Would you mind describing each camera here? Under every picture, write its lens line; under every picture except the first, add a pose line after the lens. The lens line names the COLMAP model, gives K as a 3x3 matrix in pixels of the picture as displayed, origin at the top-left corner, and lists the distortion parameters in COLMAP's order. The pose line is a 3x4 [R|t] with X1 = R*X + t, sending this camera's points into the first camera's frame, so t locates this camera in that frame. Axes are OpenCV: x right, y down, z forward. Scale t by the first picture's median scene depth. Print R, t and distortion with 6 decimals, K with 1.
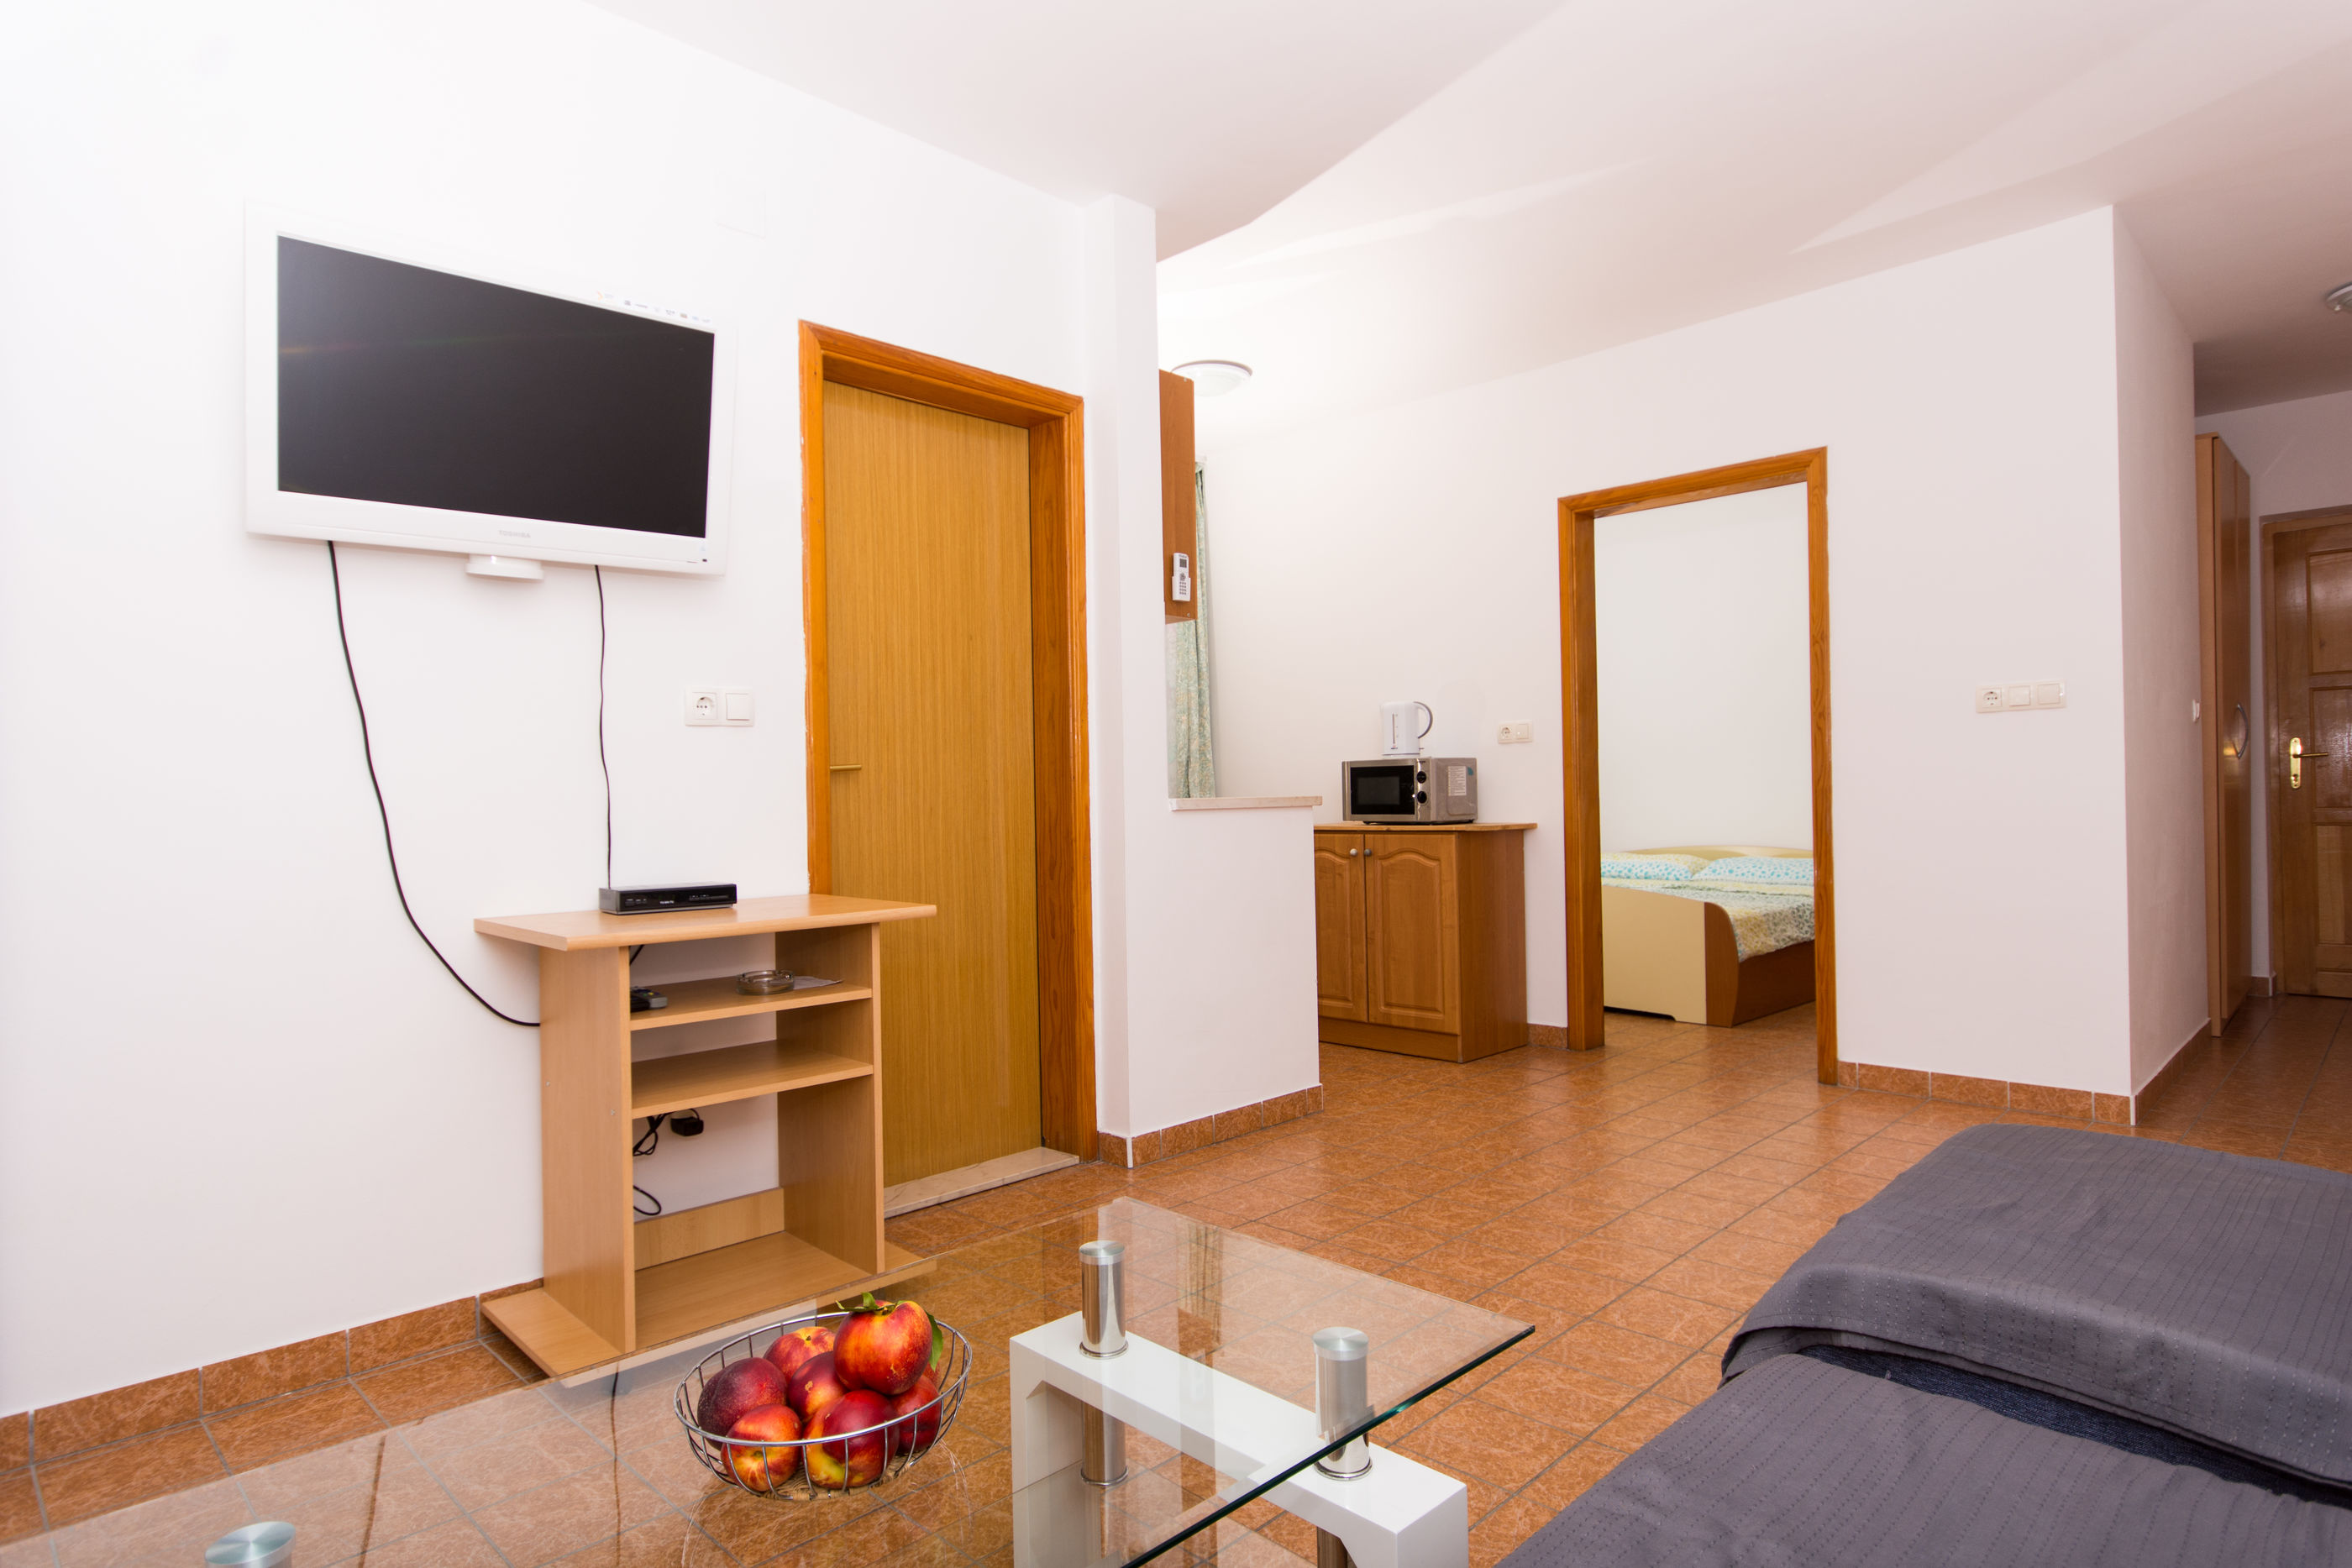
lens RADIAL K [[1271.6, 0, 1177.4], [0, 1271.6, 792.5], [0, 0, 1]] dist [0.002036, -0.002779]
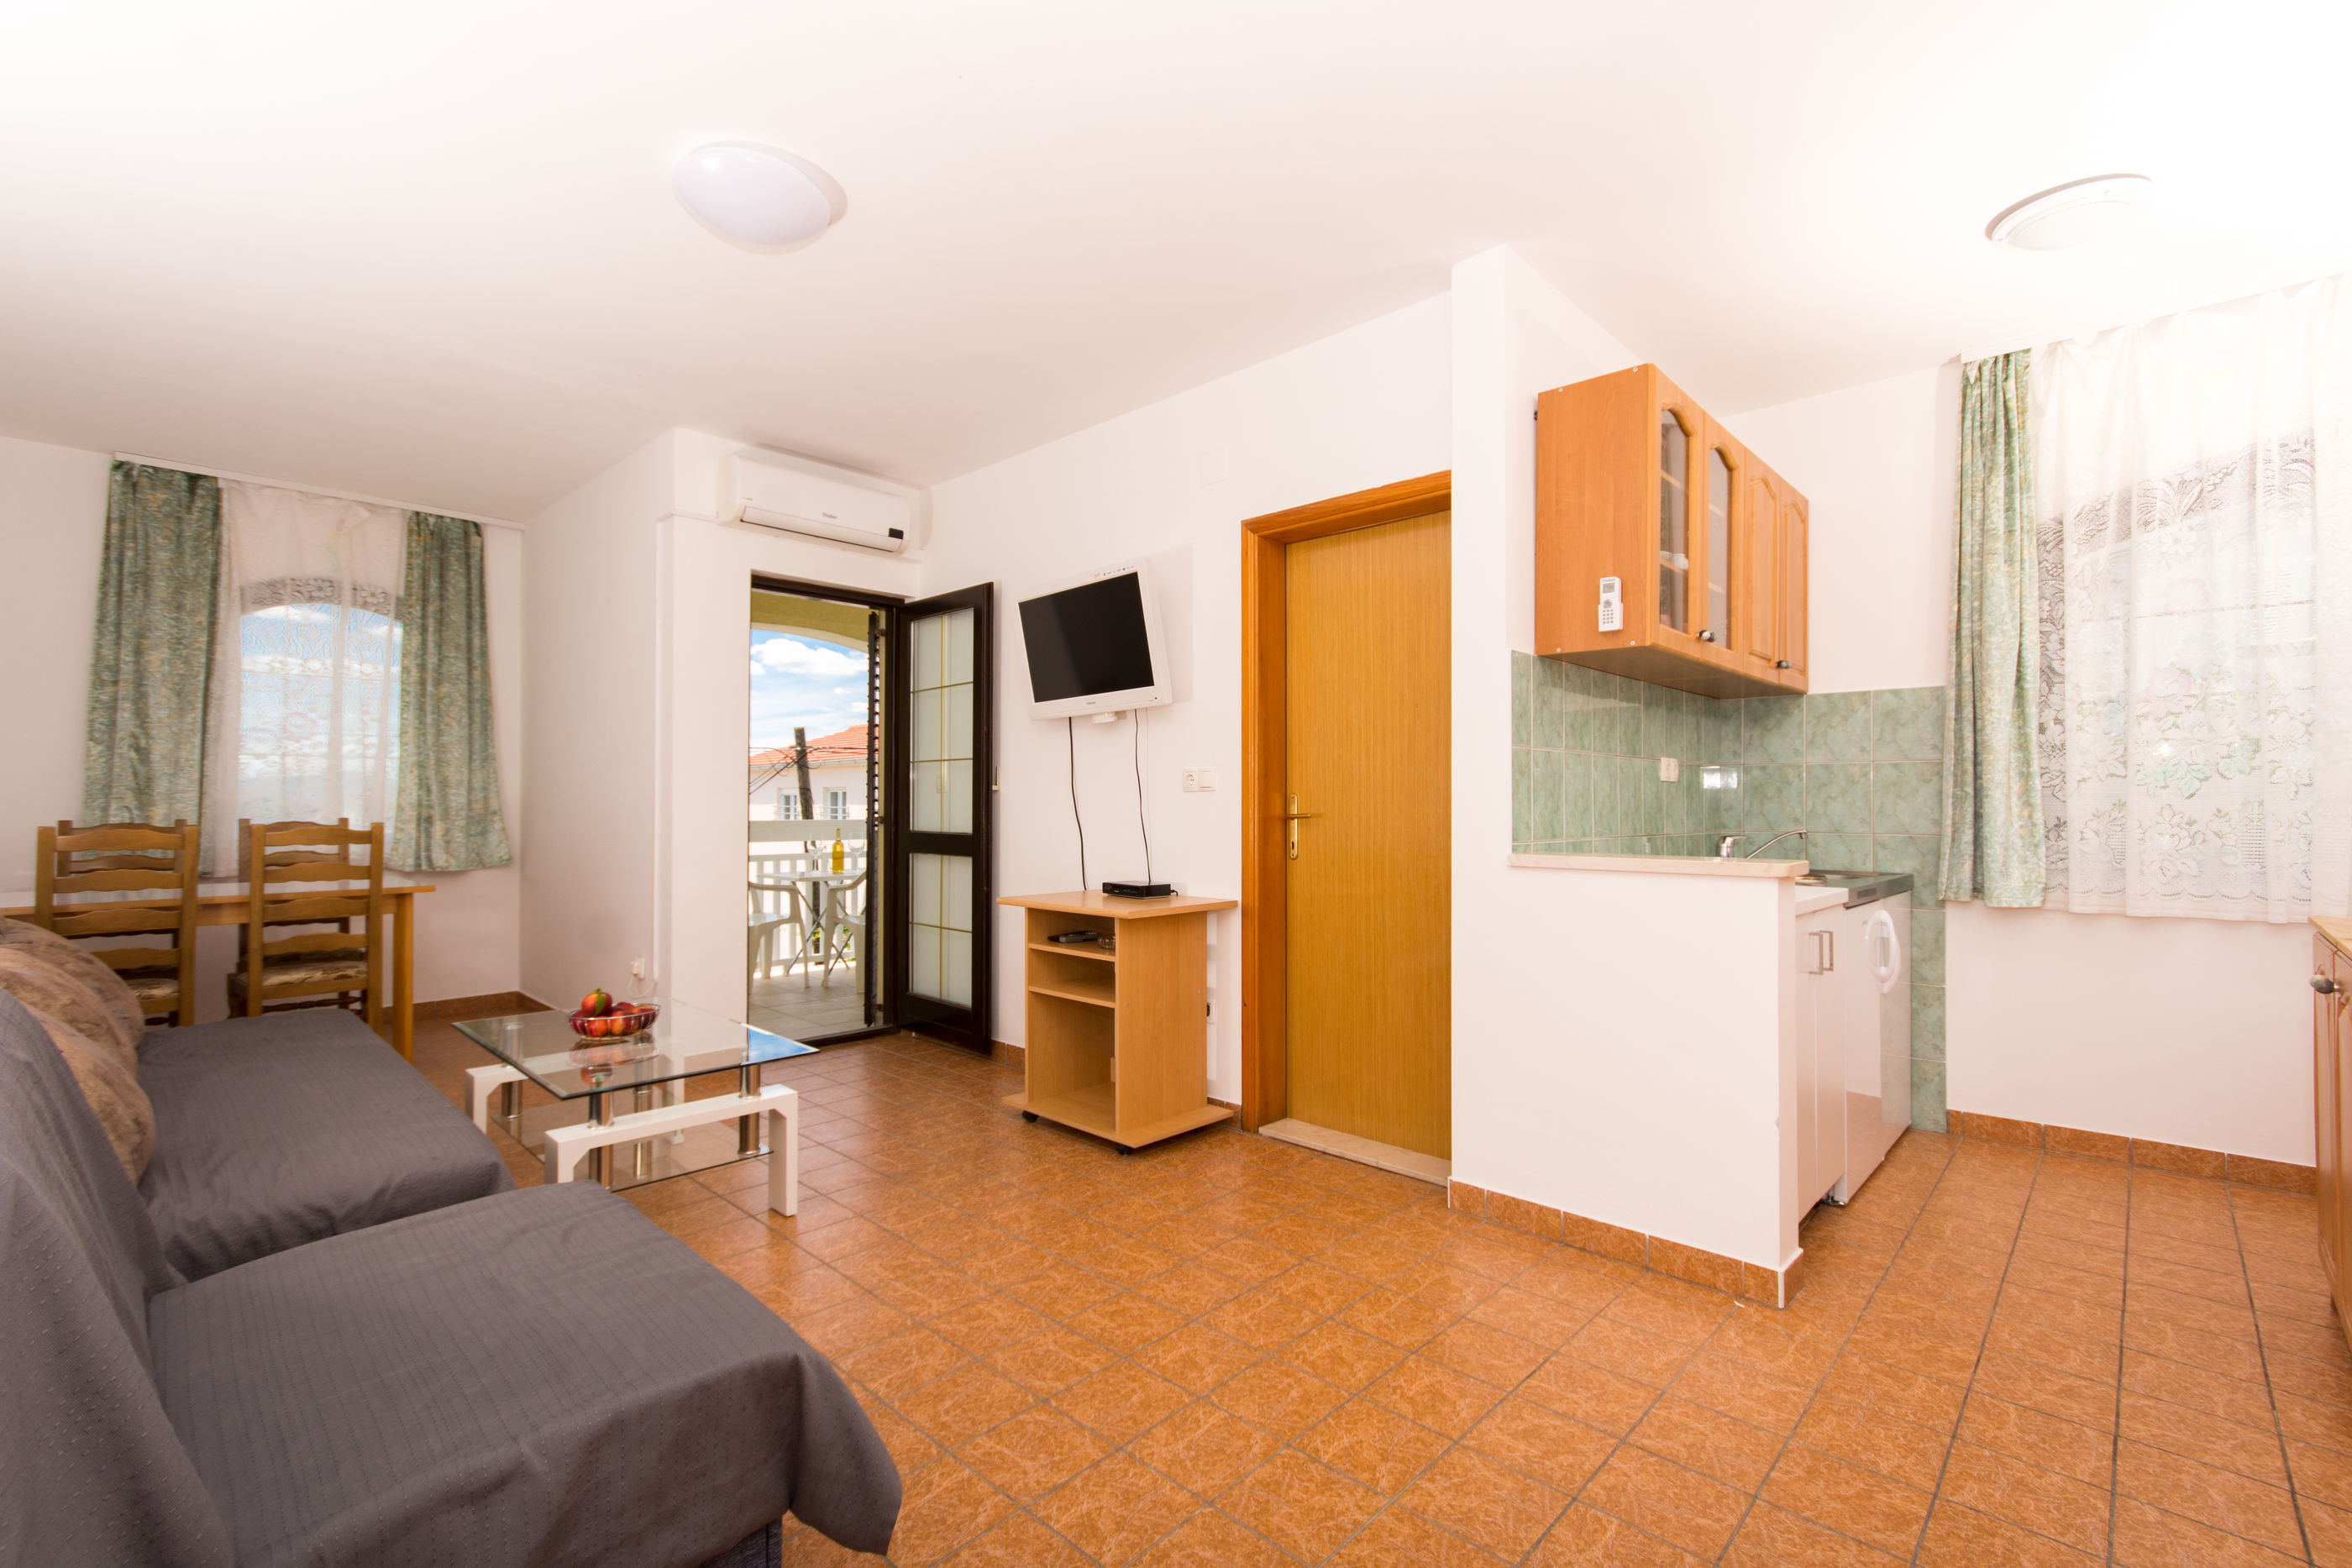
lens RADIAL K [[1025.6, 0, 1176.9], [0, 1025.6, 793.1], [0, 0, 1]] dist [0.003788, -0.001131]
pose [[0.024514, 0.009794, -0.999651, 0.750881], [0.002207, 0.999949, 0.009851, -0.048458], [0.999697, -0.002447, 0.024492, 0.723362]]
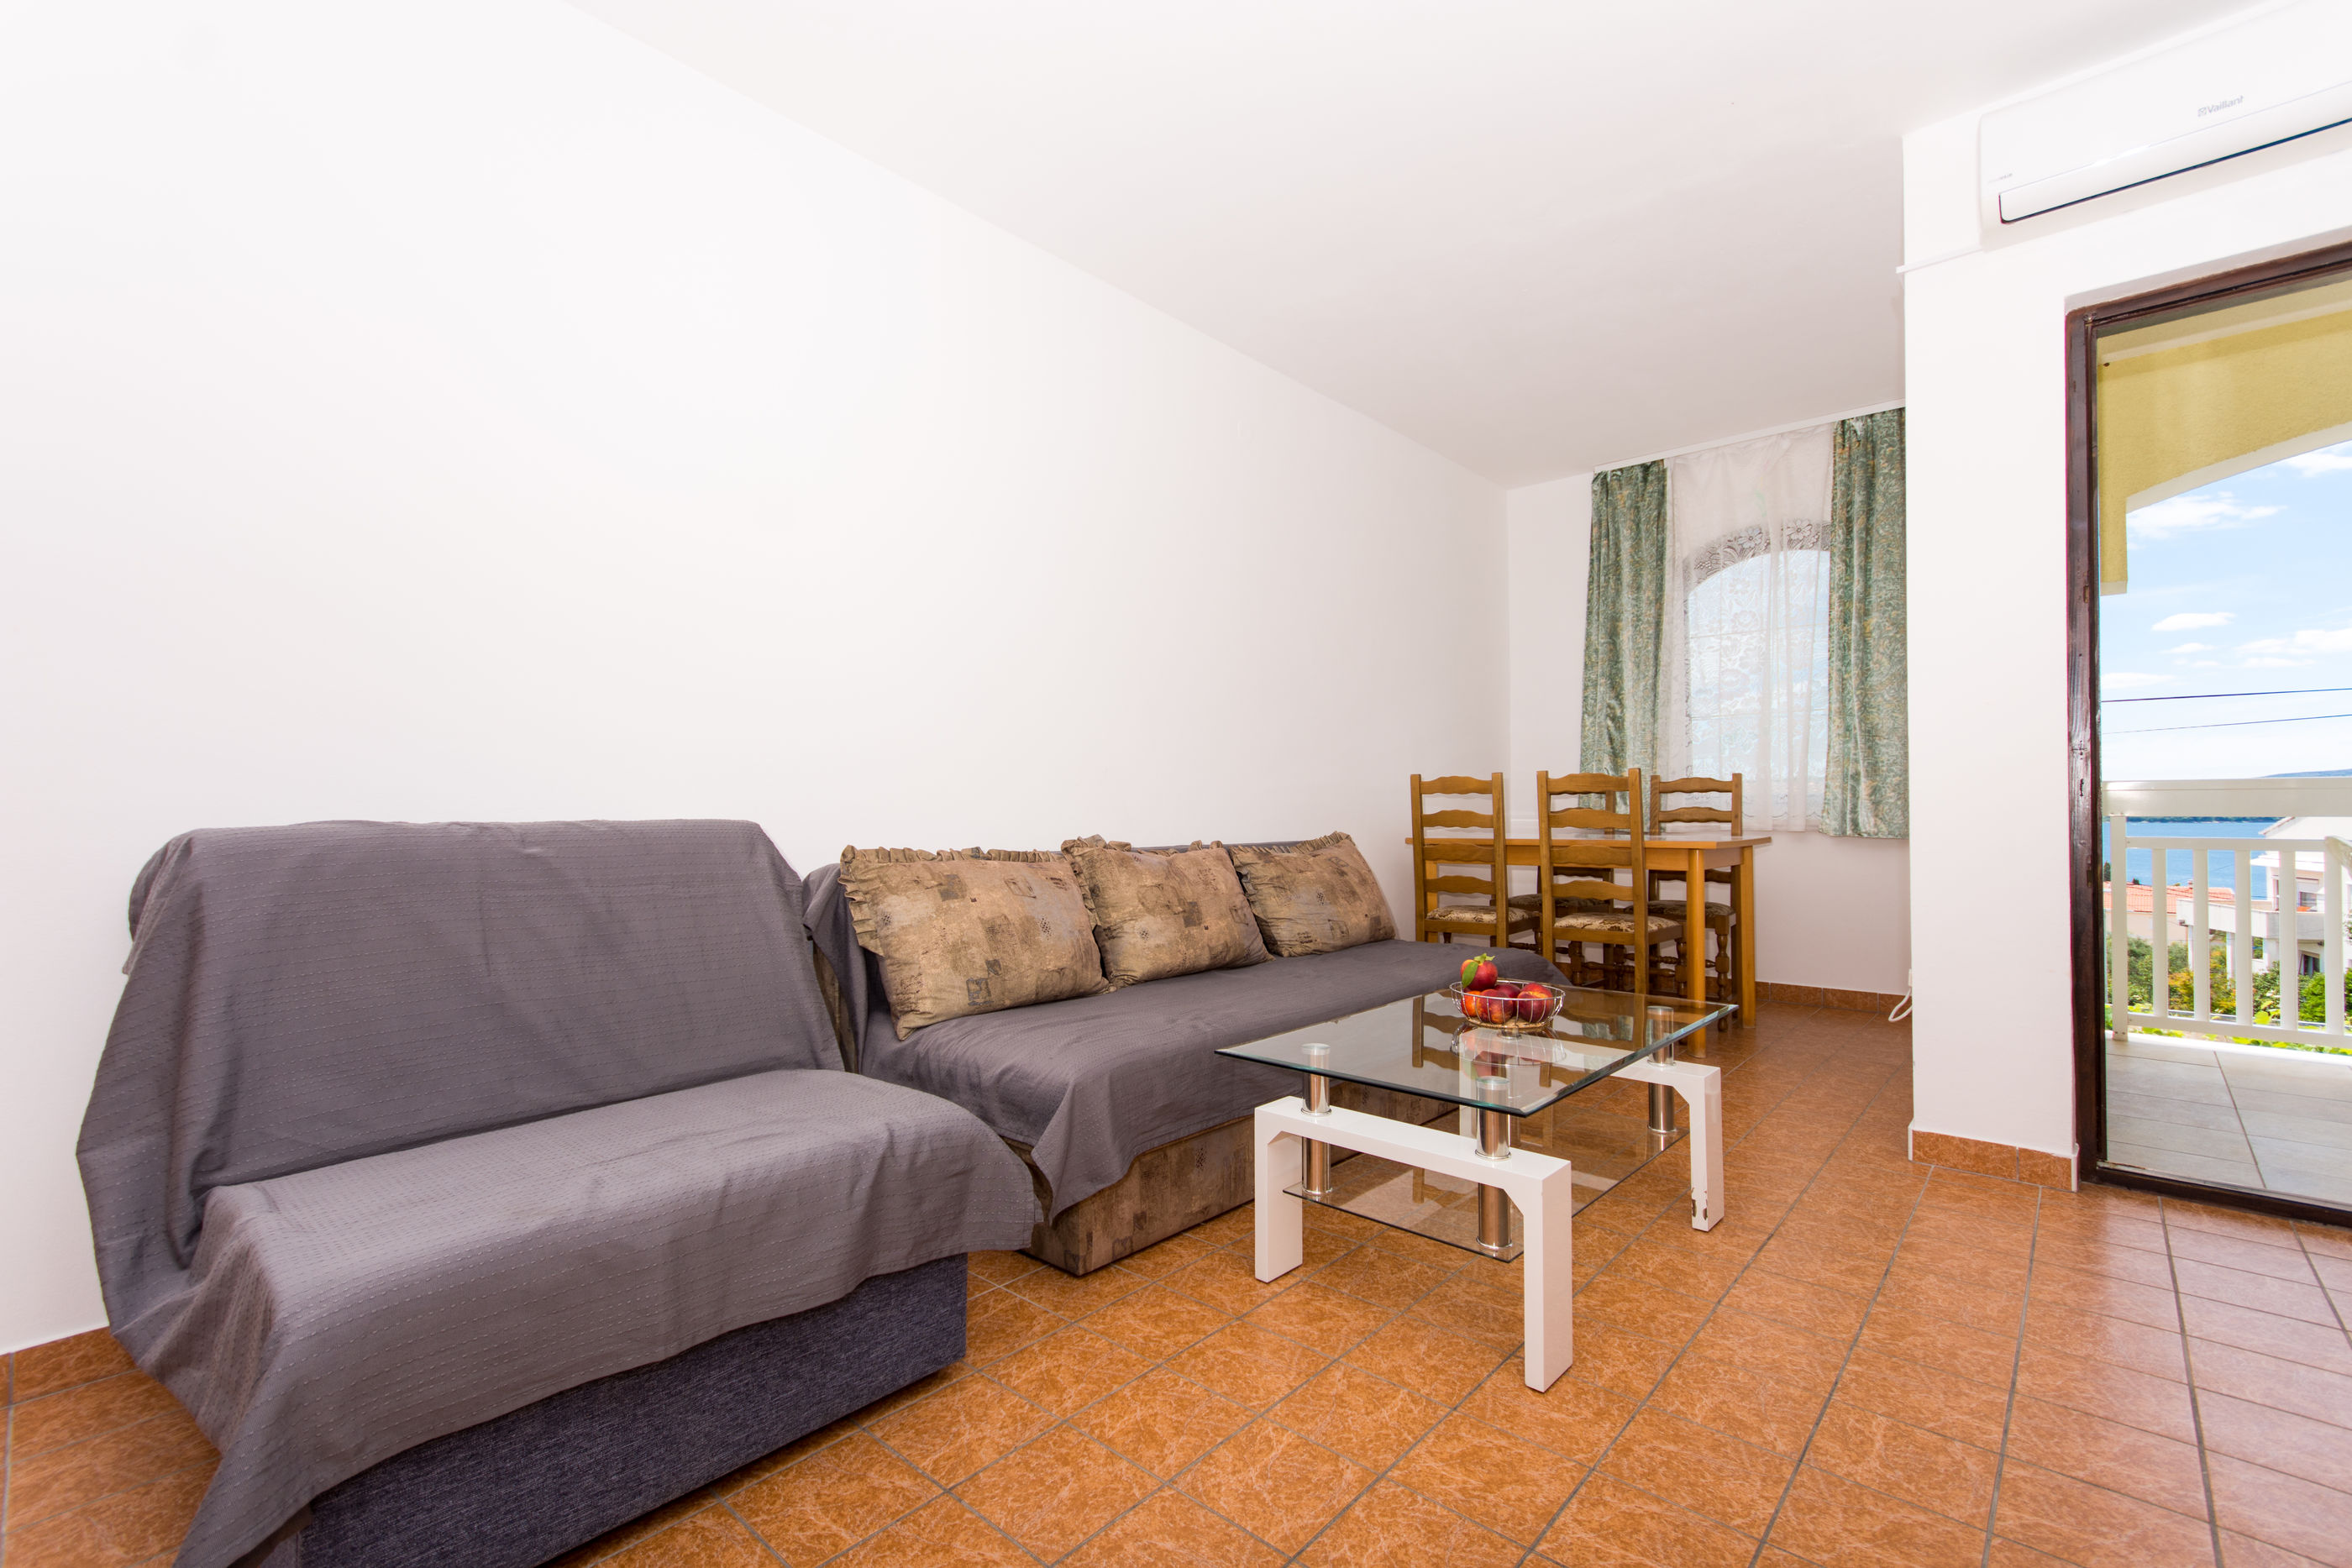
lens RADIAL K [[1025.6, 0, 1176.9], [0, 1025.6, 793.1], [0, 0, 1]] dist [0.003788, -0.001131]
pose [[-0.998545, 0.022966, -0.048782, 0.141833], [0.023753, 0.999596, -0.015609, 0.021106], [0.048404, -0.016745, -0.998687, 0.894170]]
